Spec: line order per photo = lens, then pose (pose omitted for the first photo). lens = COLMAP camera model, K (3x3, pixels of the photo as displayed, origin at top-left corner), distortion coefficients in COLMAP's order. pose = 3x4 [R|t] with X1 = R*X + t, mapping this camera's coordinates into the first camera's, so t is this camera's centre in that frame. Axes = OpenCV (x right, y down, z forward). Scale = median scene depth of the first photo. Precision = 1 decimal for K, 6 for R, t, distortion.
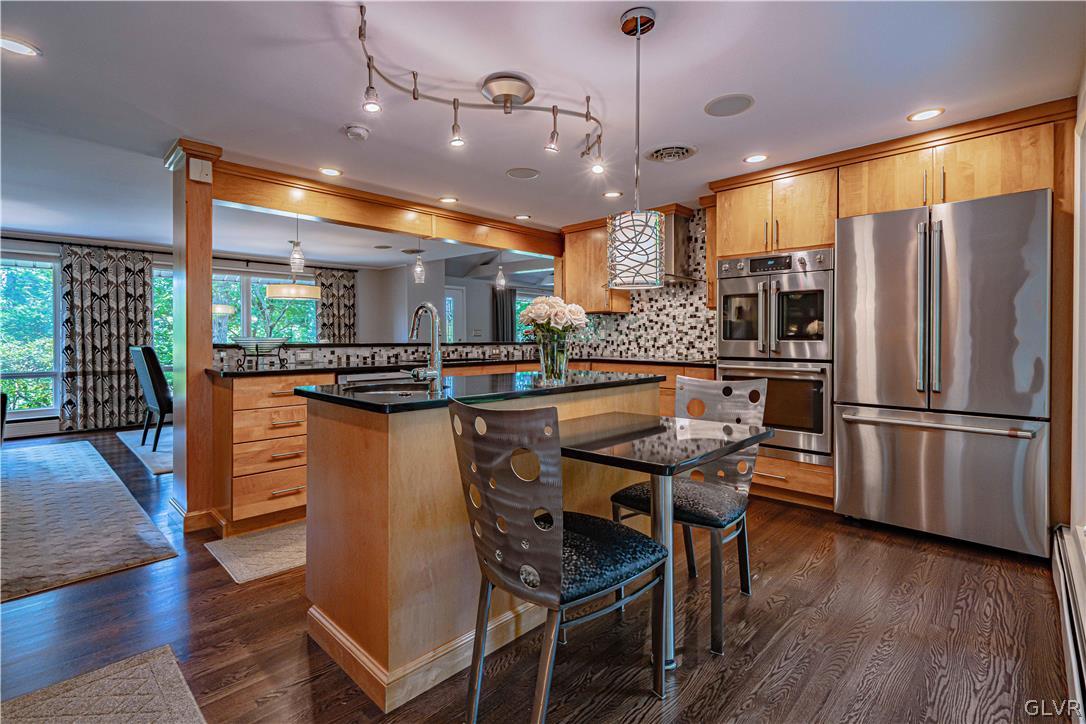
lens RADIAL K [[496.9, 0, 536.4], [0, 496.9, 339.7], [0, 0, 1]] dist [0.003360, 0.000262]
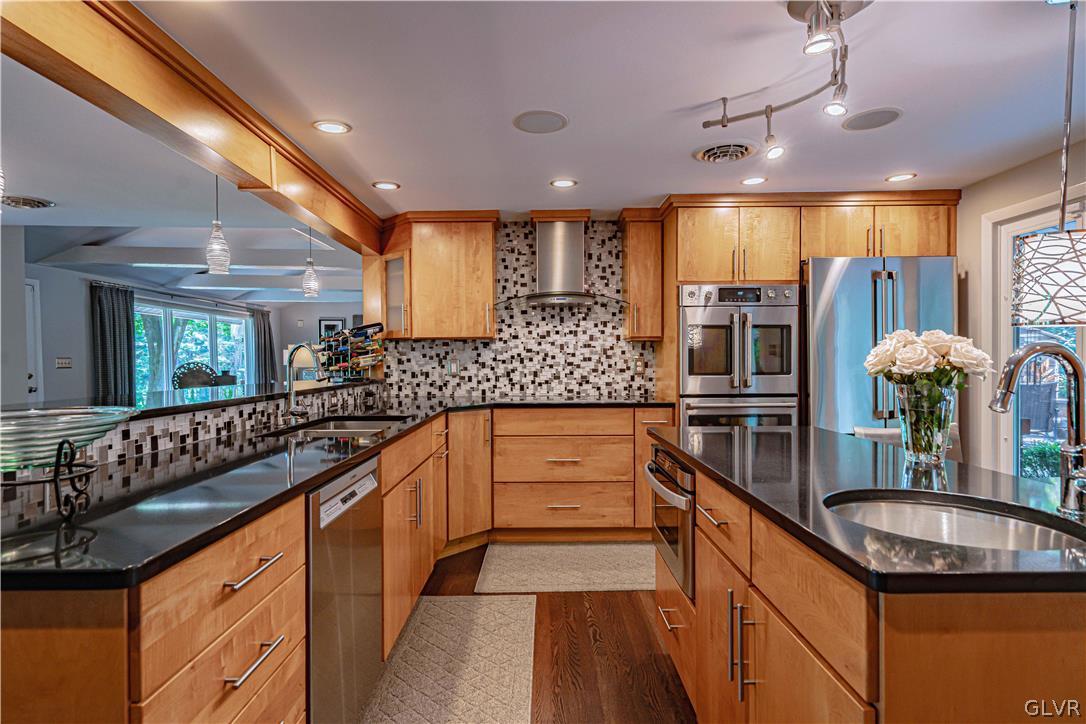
lens RADIAL K [[554.3, 0, 546.3], [0, 554.3, 364.7], [0, 0, 1]] dist [0.015227, 0.000594]
pose [[0.708592, -0.014436, 0.705470, -0.386710], [0.012544, 0.999890, 0.007860, -0.022458], [-0.705506, 0.003280, 0.708696, 0.363483]]
